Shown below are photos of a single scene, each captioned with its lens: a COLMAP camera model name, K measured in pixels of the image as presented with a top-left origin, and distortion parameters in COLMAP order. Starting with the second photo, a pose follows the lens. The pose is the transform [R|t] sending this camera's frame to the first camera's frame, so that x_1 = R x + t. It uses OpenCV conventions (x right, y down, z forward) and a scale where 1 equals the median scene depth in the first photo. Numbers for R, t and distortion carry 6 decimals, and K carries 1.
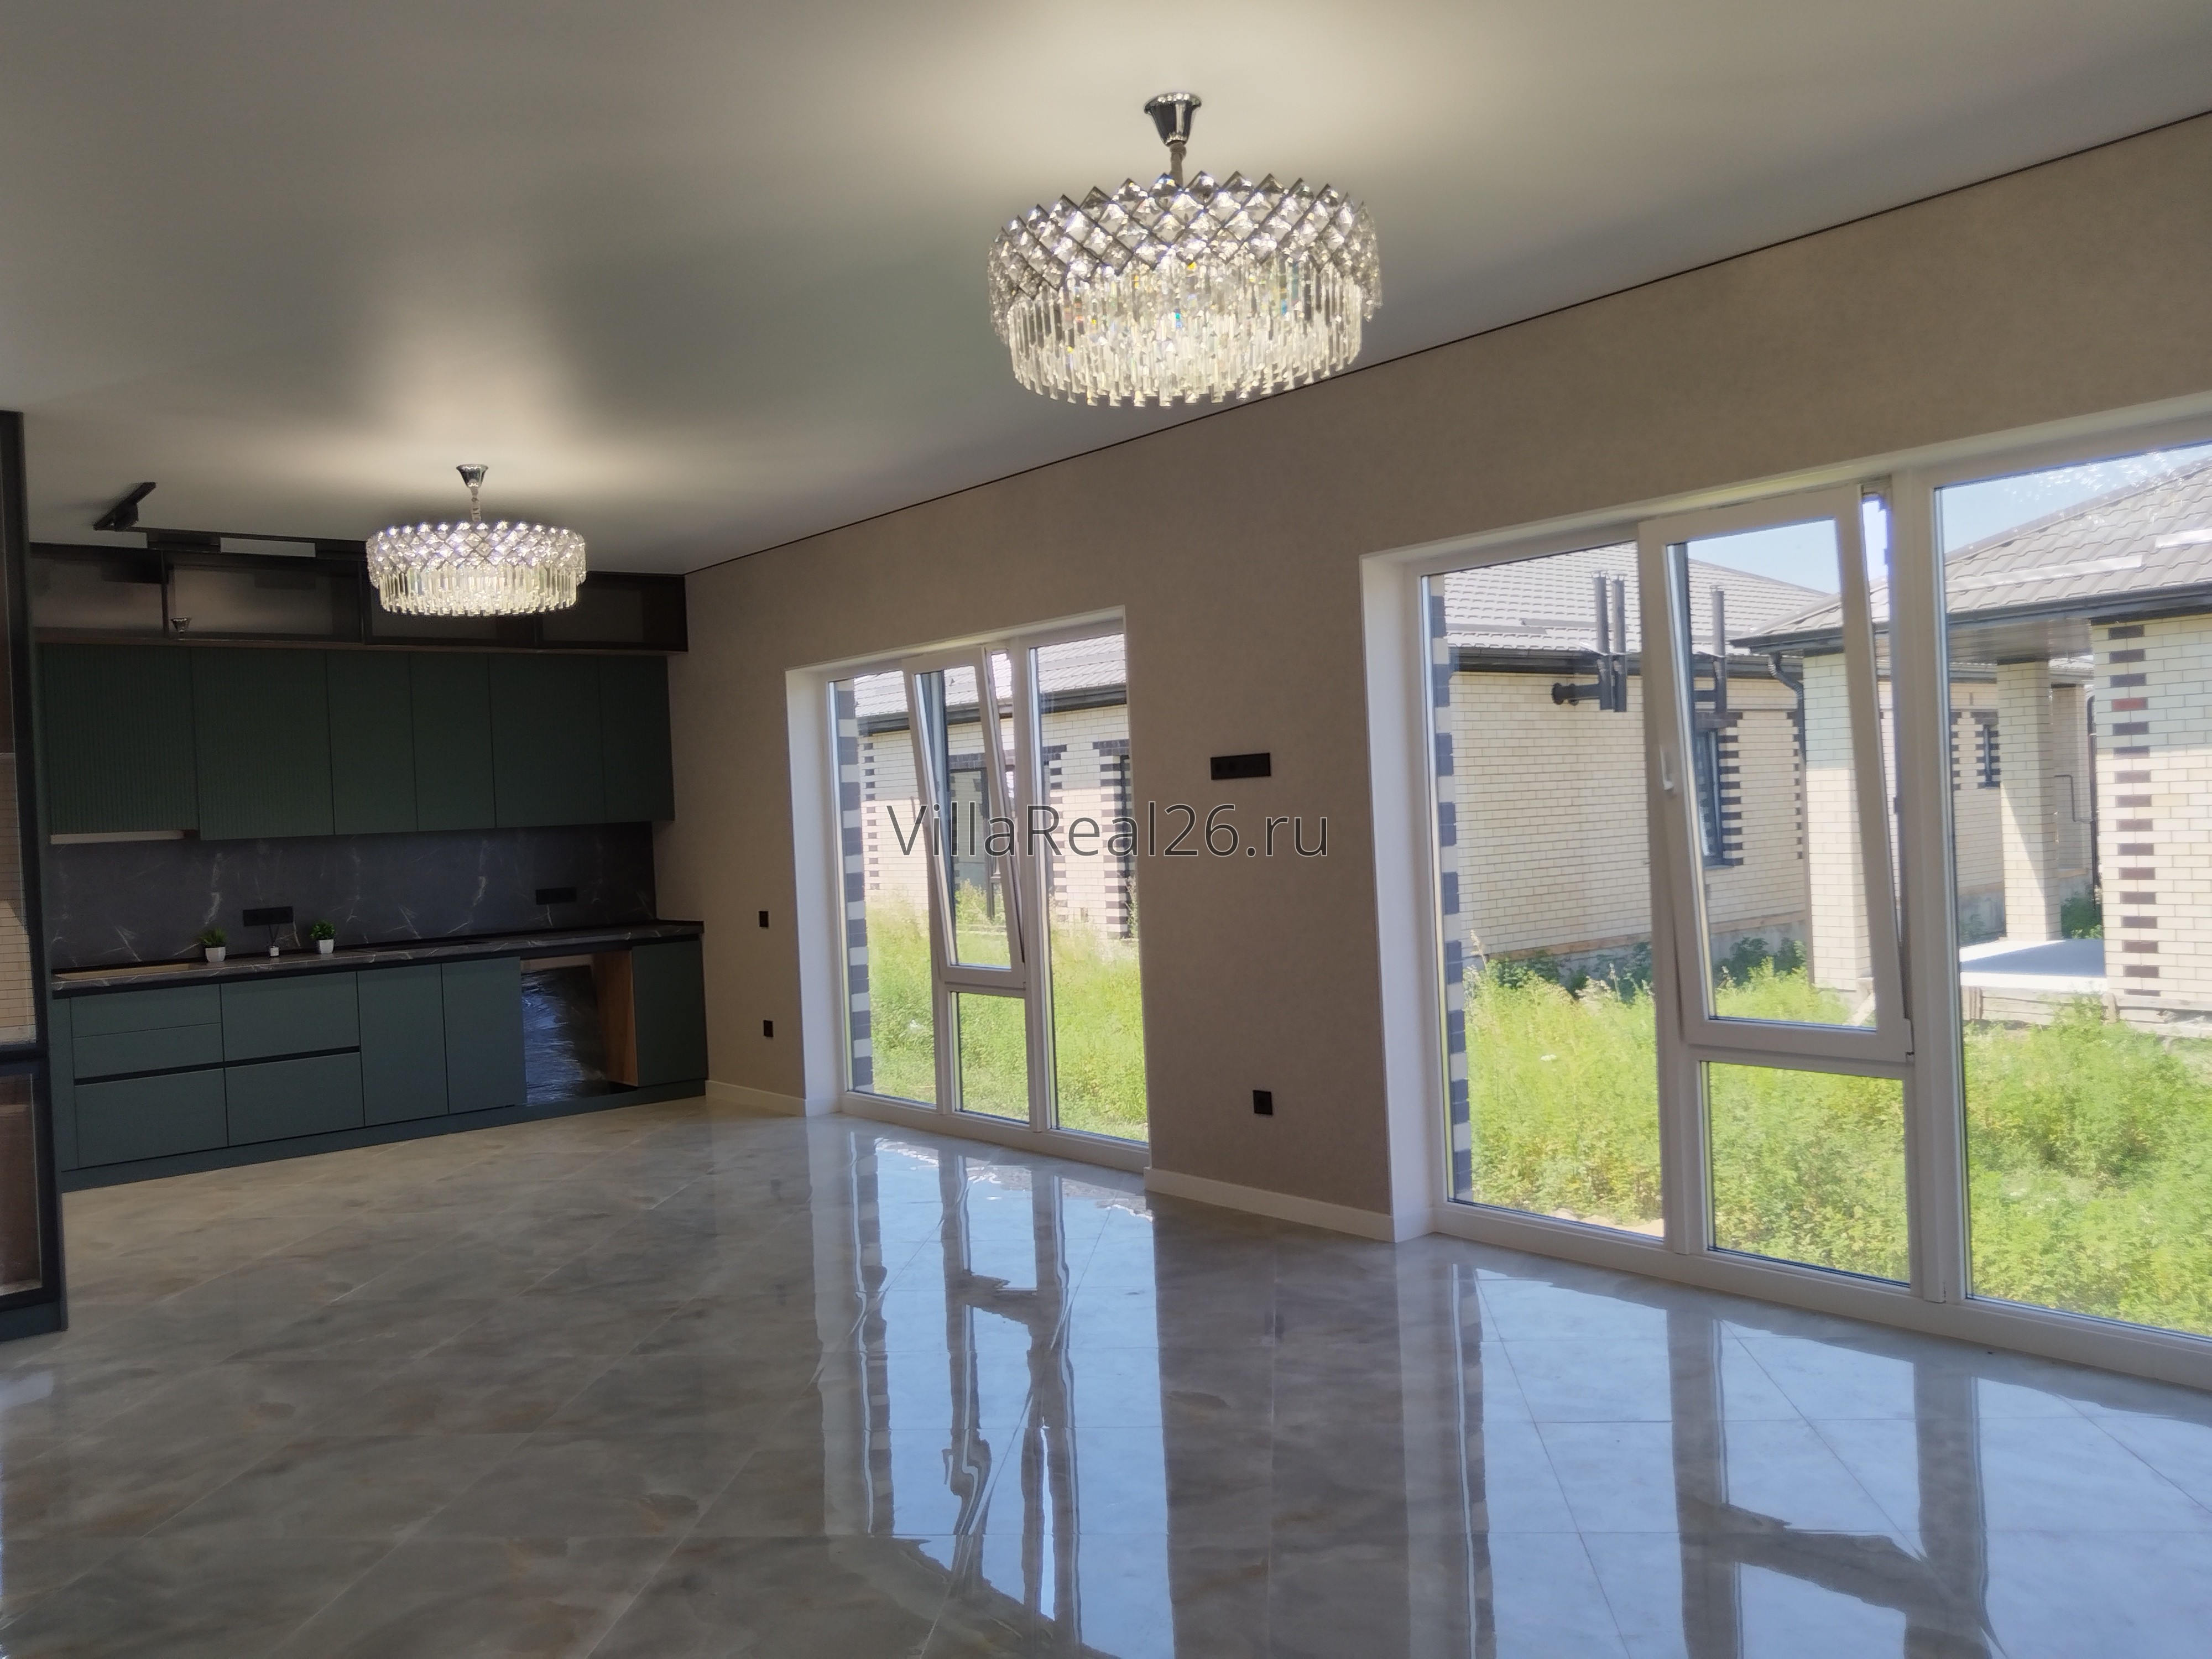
lens RADIAL K [[1736.4, 0, 1090.4], [0, 1736.4, 824.4], [0, 0, 1]] dist [-0.000407, -0.005897]
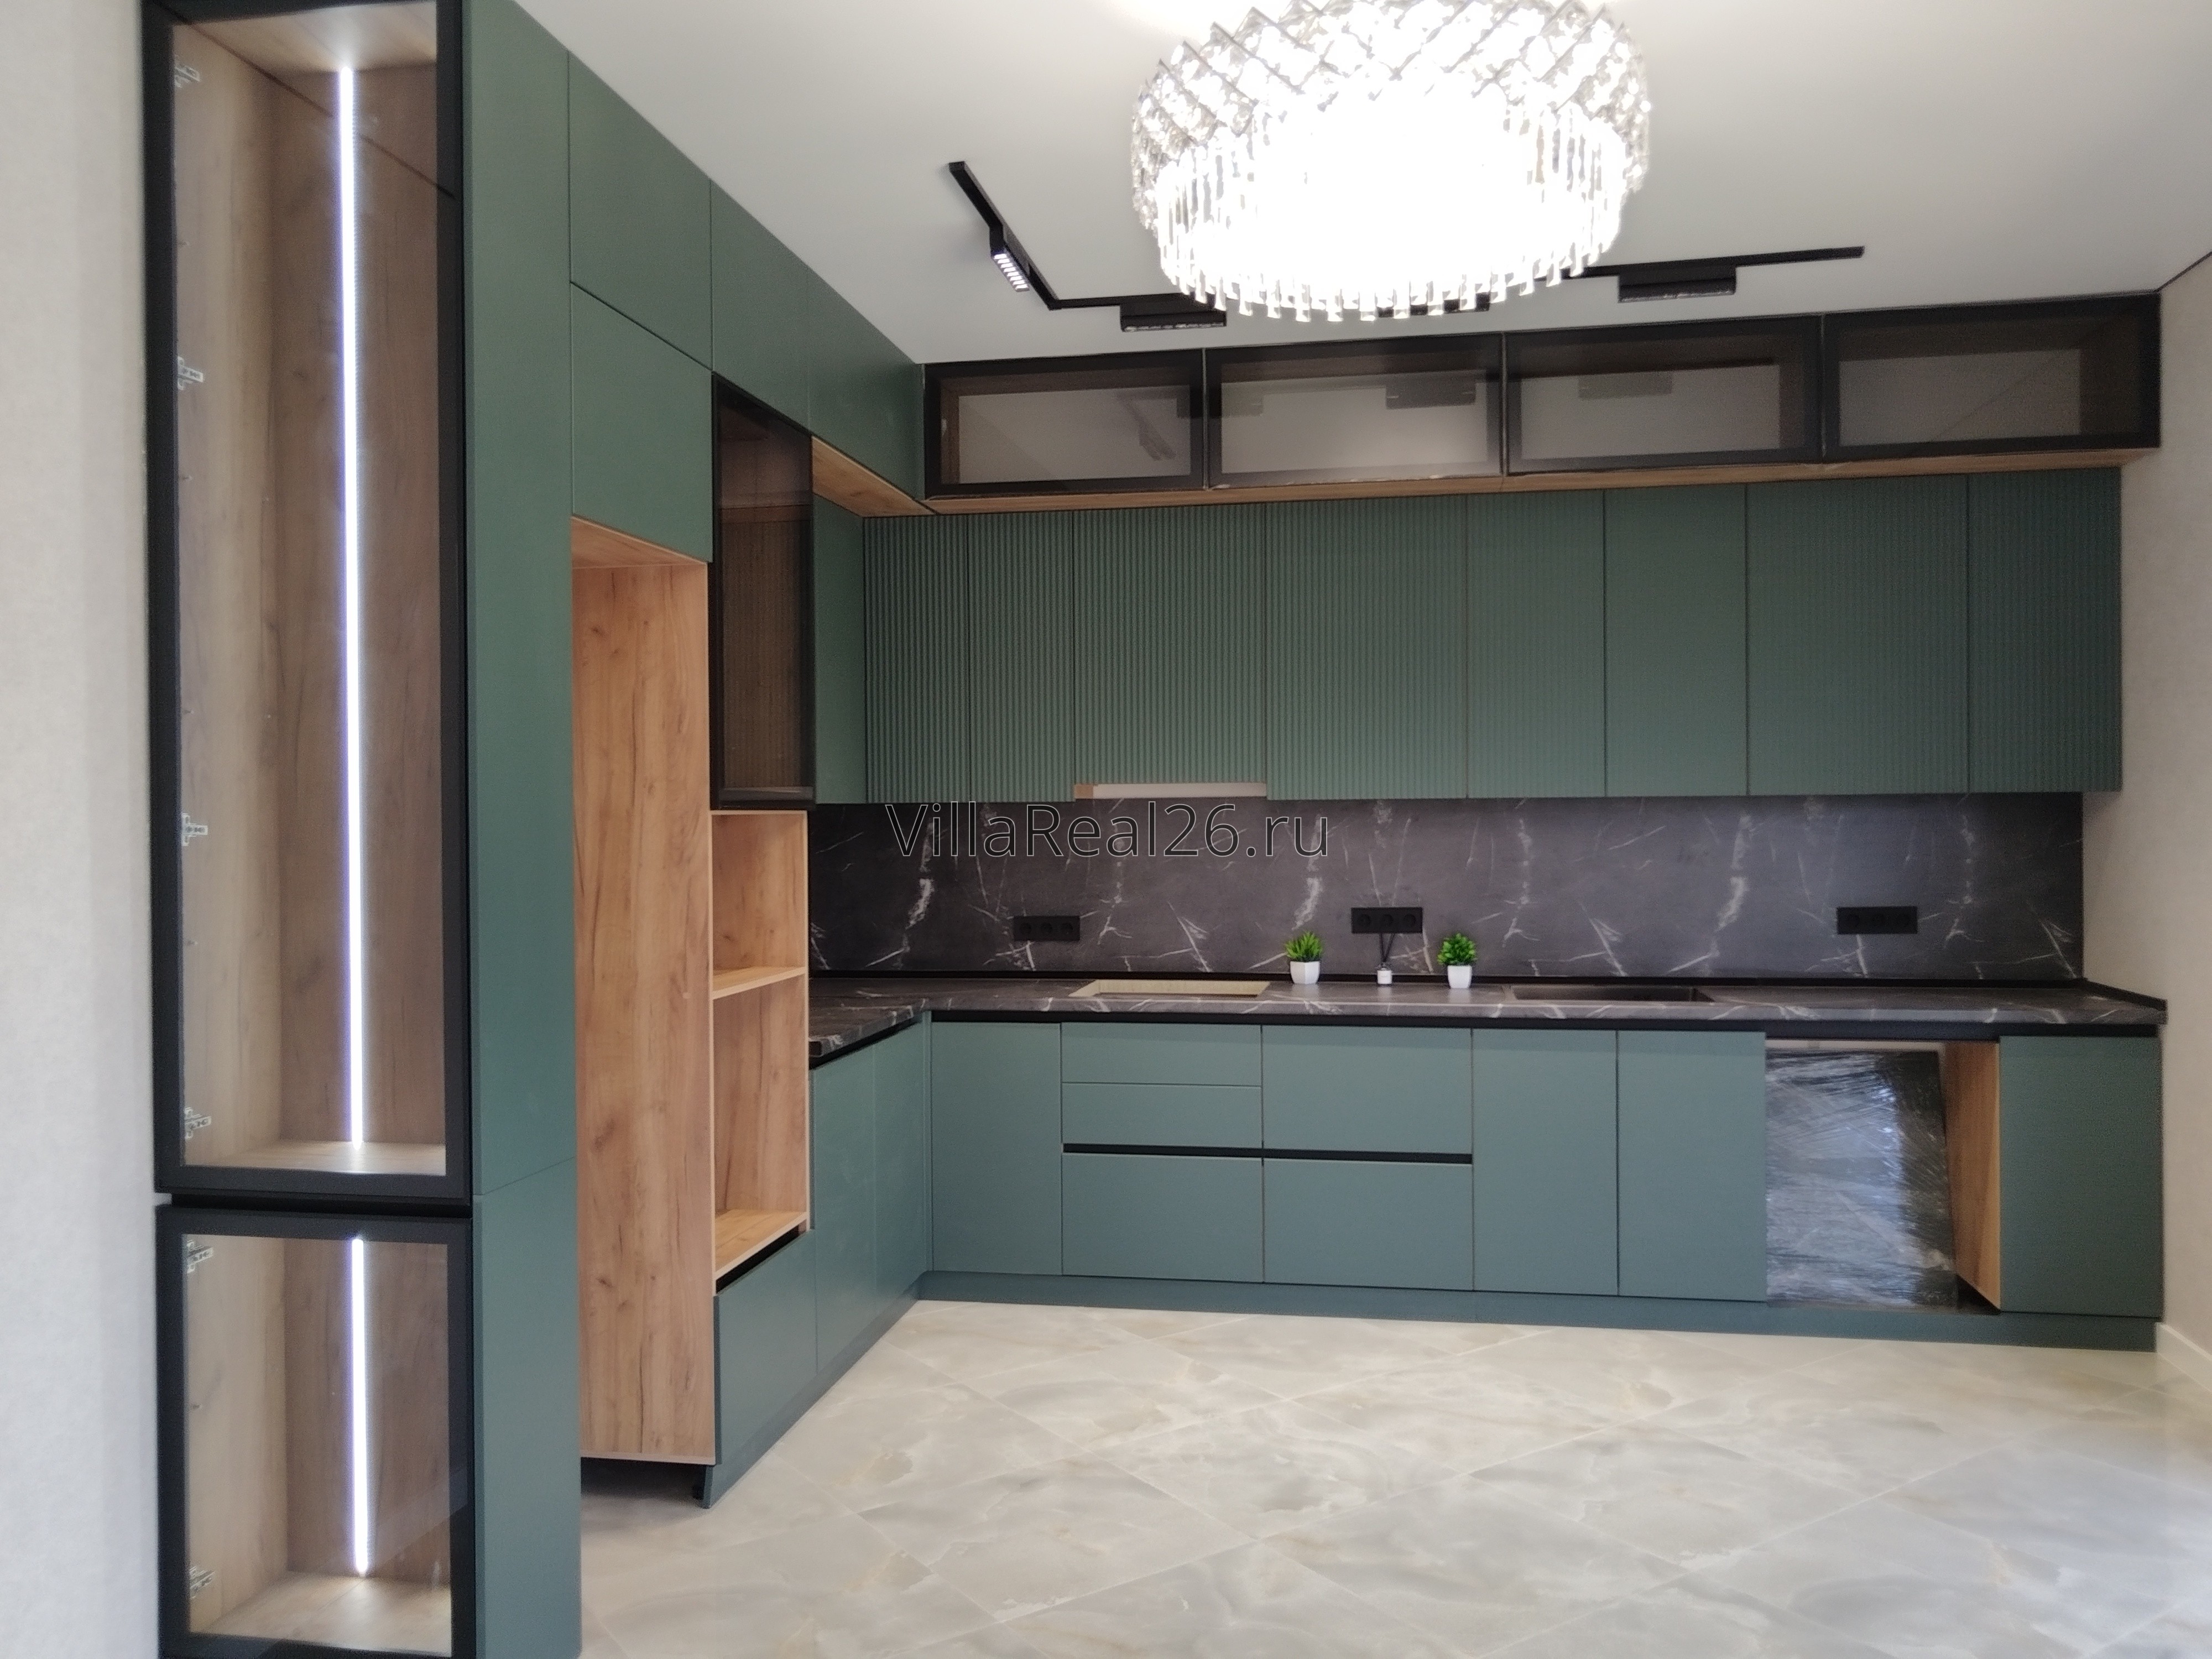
lens RADIAL K [[1736.4, 0, 1102.2], [0, 1736.4, 815.5], [0, 0, 1]] dist [-0.000407, -0.005897]
pose [[0.652721, 0.044933, -0.756265, -0.073536], [-0.027365, 0.998987, 0.035735, -0.007767], [0.757104, -0.002630, 0.653289, 0.644278]]
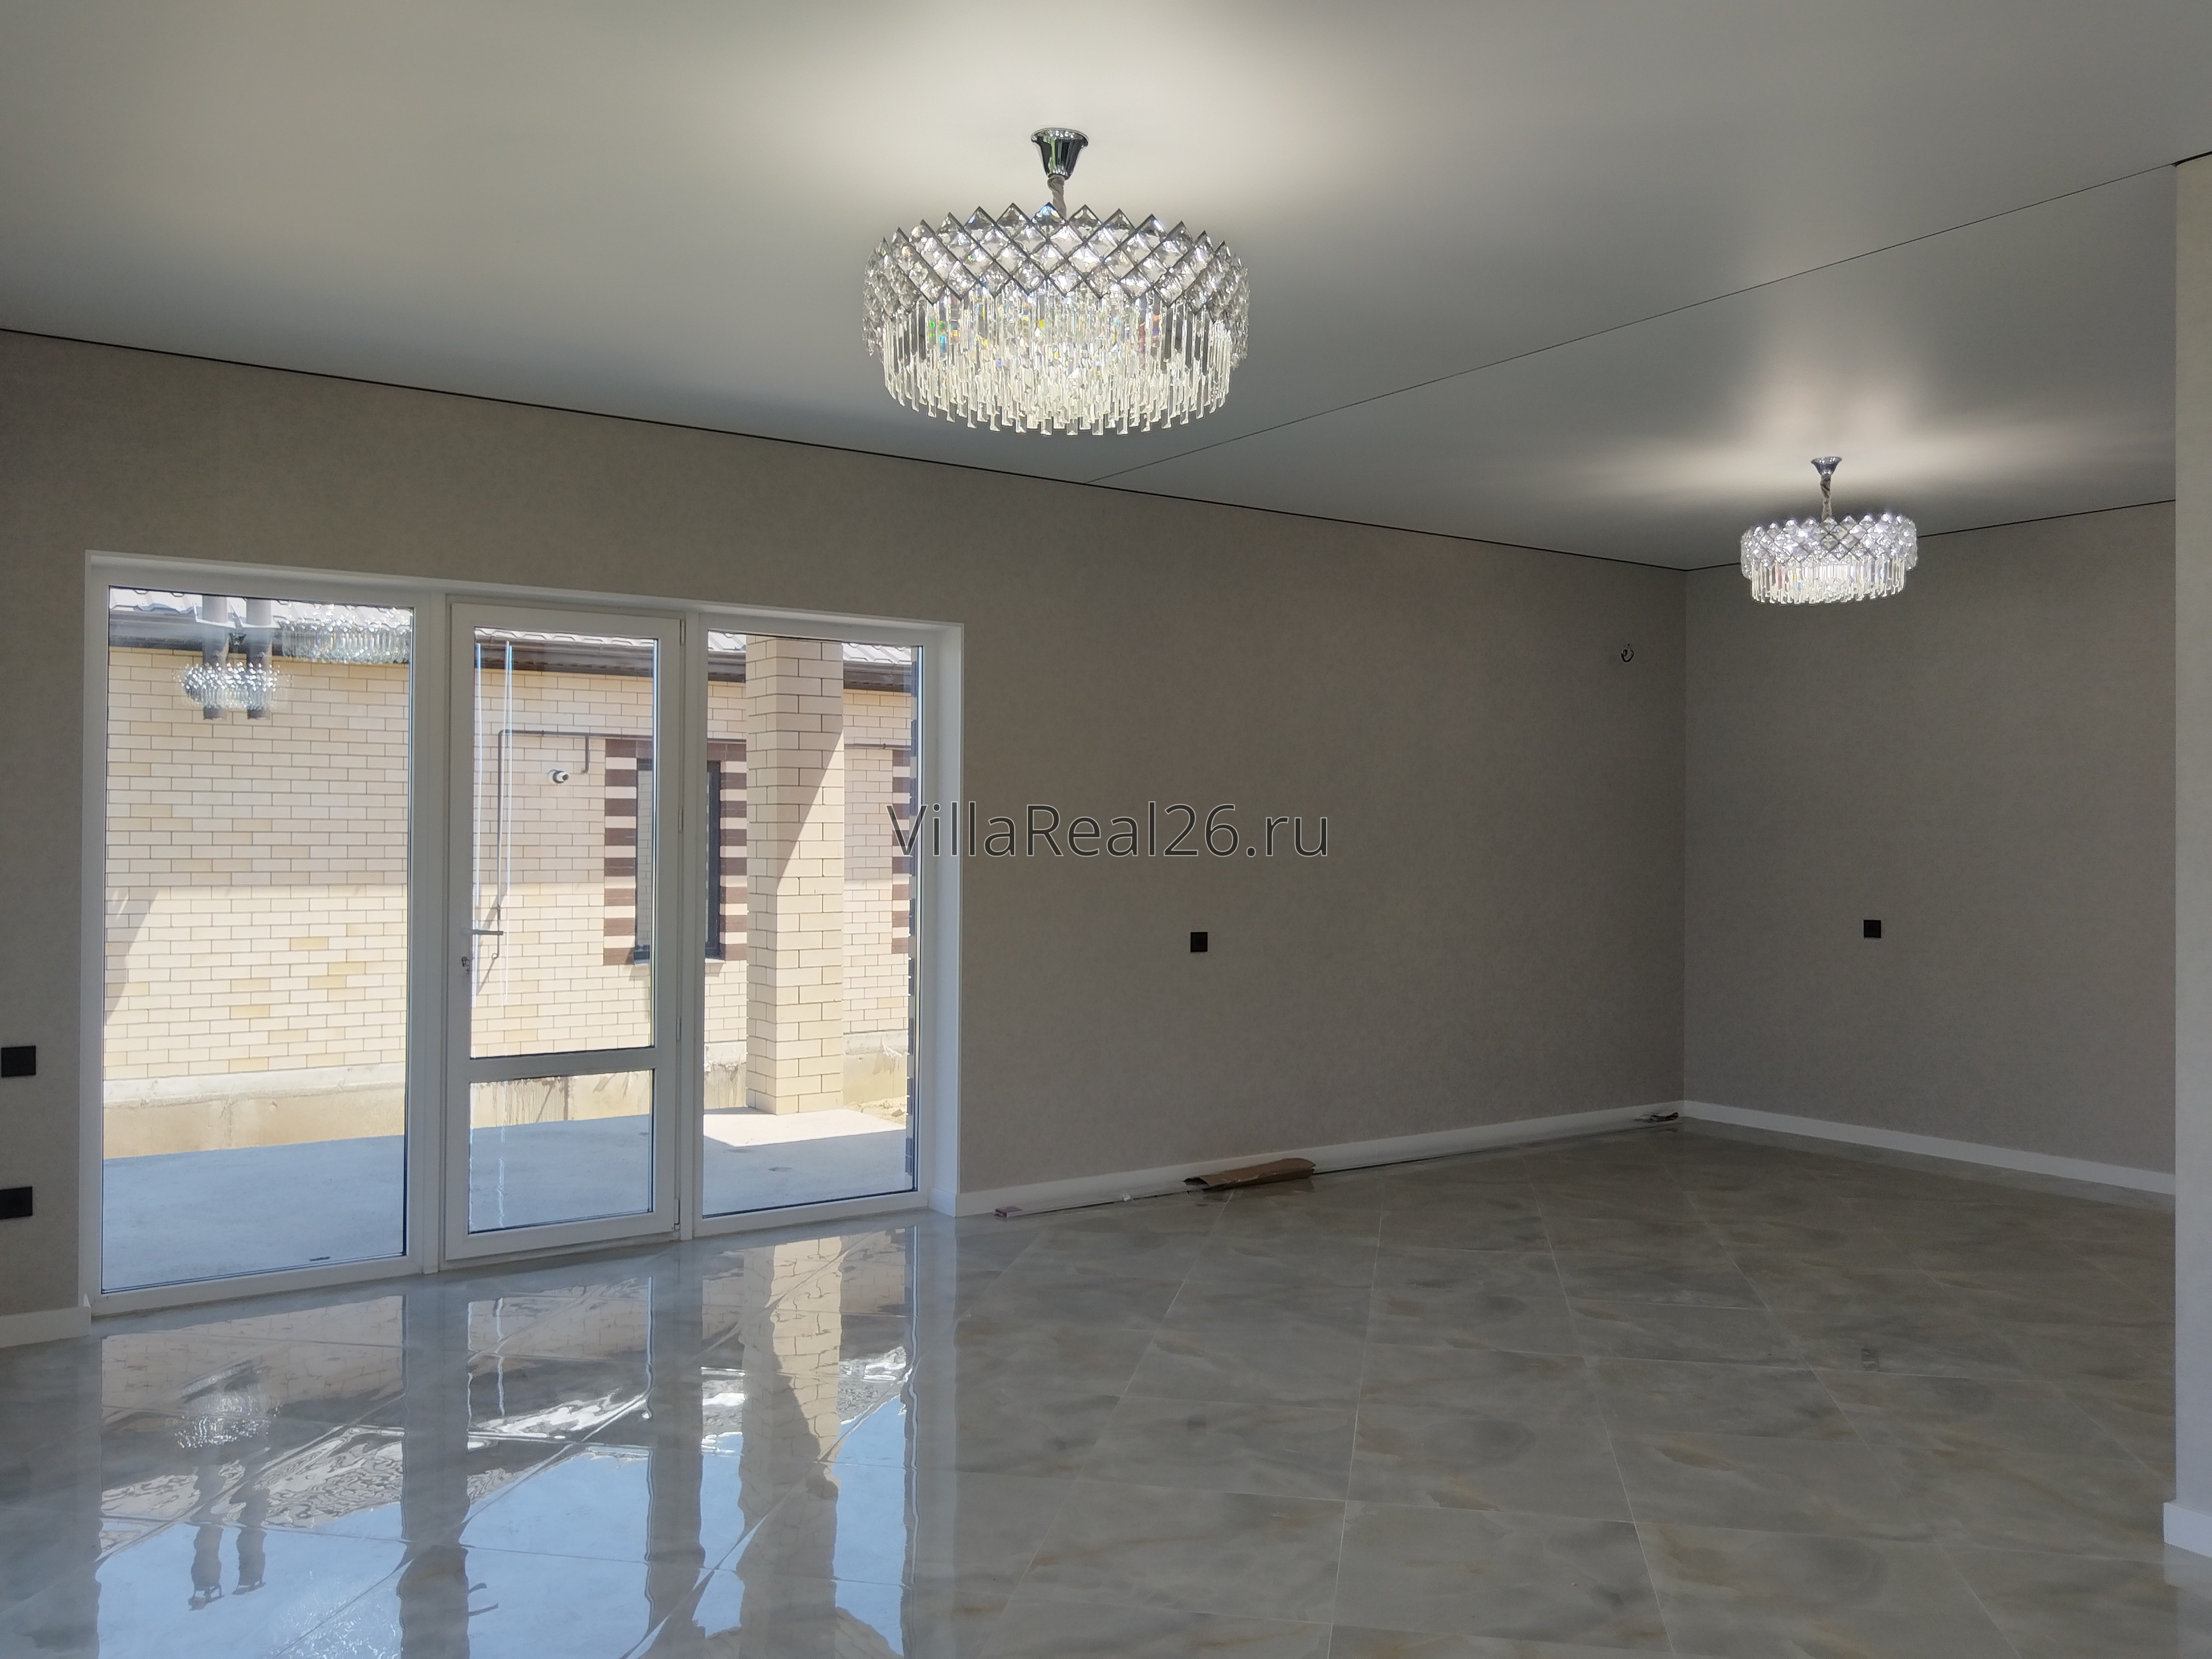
lens RADIAL K [[1736.4, 0, 1103.2], [0, 1736.4, 818.8], [0, 0, 1]] dist [-0.000407, -0.005897]
pose [[-0.996592, 0.042539, 0.070674, -0.016187], [0.042218, 0.999090, -0.006031, -0.004688], [-0.070866, -0.003027, -0.997481, 1.007638]]
